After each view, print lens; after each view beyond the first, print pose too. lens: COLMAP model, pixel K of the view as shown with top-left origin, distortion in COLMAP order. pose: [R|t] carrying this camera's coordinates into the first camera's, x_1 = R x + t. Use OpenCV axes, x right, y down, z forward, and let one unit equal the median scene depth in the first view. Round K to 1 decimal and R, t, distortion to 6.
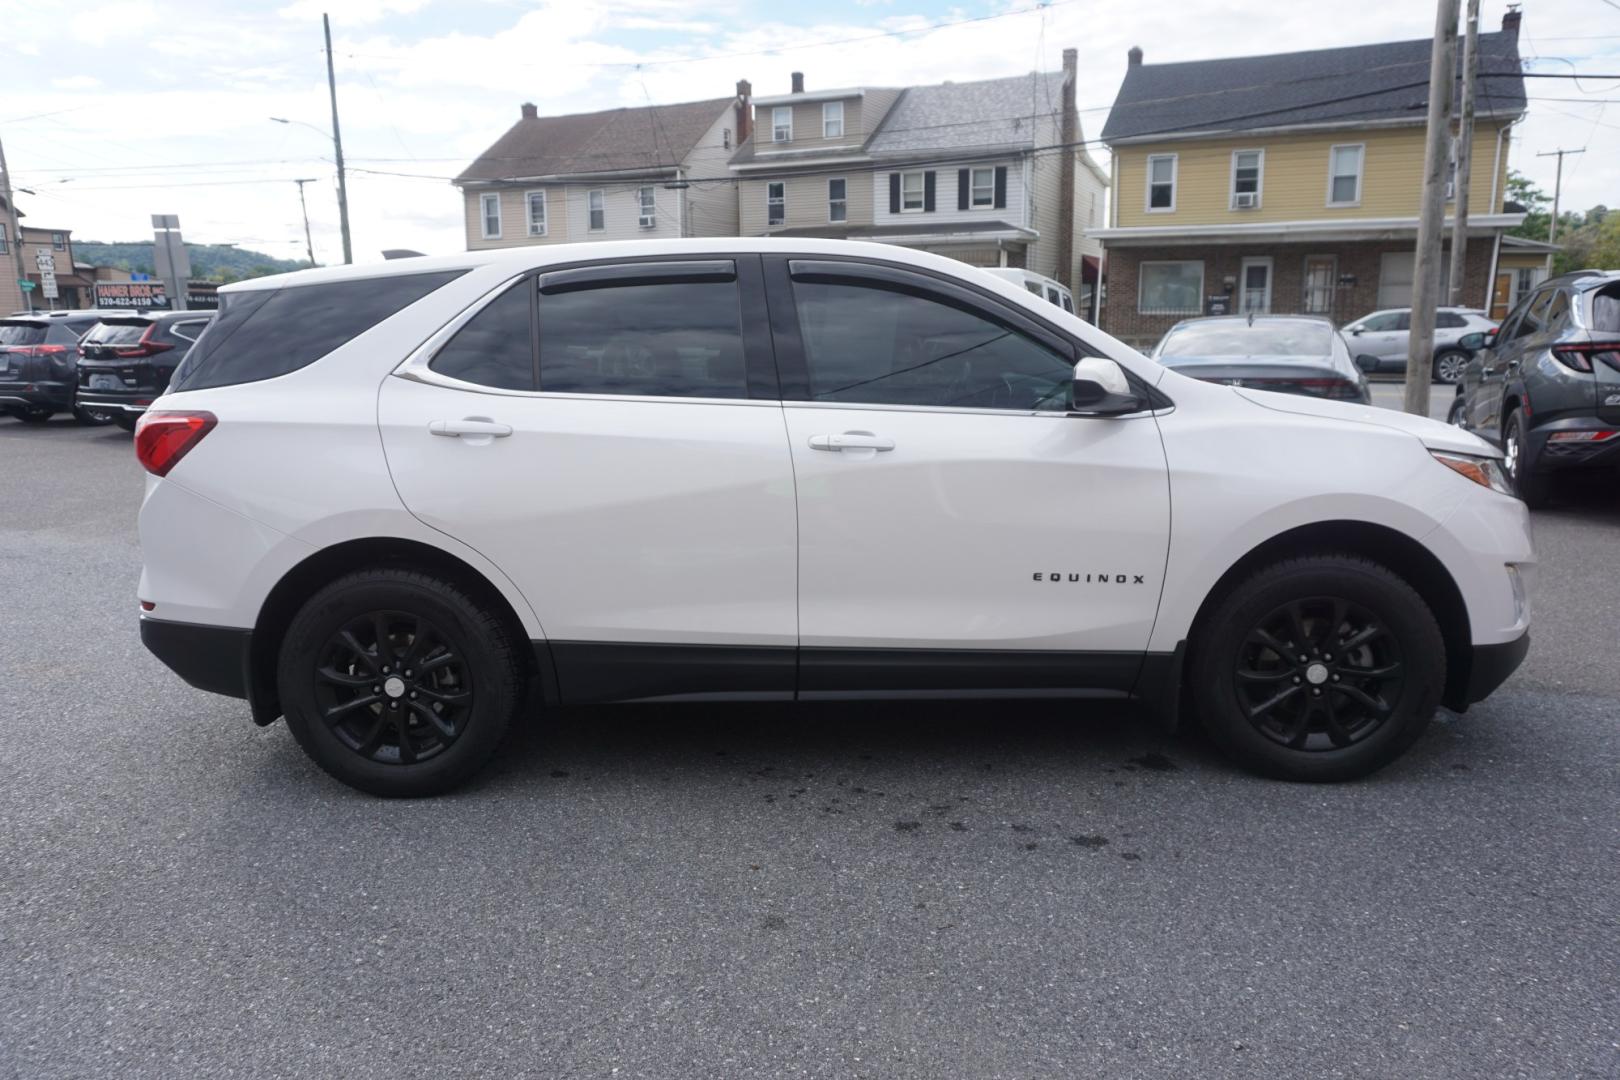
lens RADIAL K [[1089.8, 0, 804.2], [0, 1089.8, 531.1], [0, 0, 1]] dist [-0.047714, 0.035002]
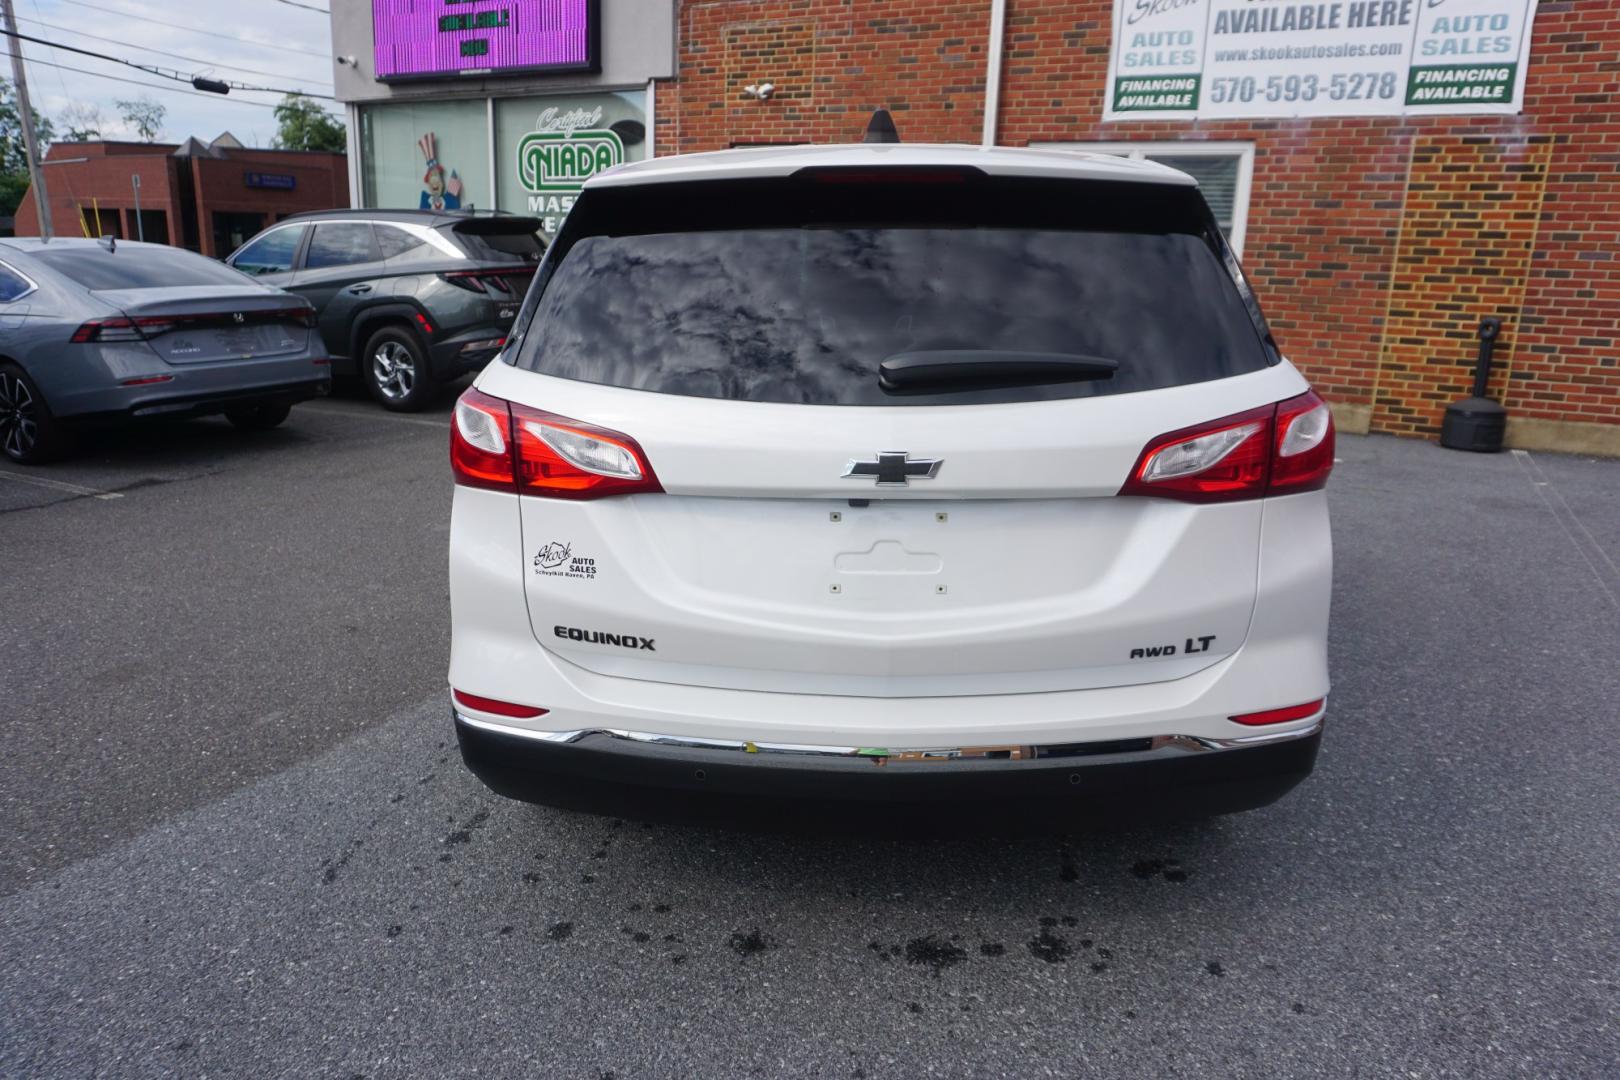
lens RADIAL K [[1089.8, 0, 801.4], [0, 1089.8, 526.6], [0, 0, 1]] dist [-0.047714, 0.035002]
pose [[0.030307, -0.230666, 0.972561, -1.136841], [0.171152, 0.959835, 0.222314, -0.205341], [-0.984778, 0.159718, 0.068569, 1.171382]]
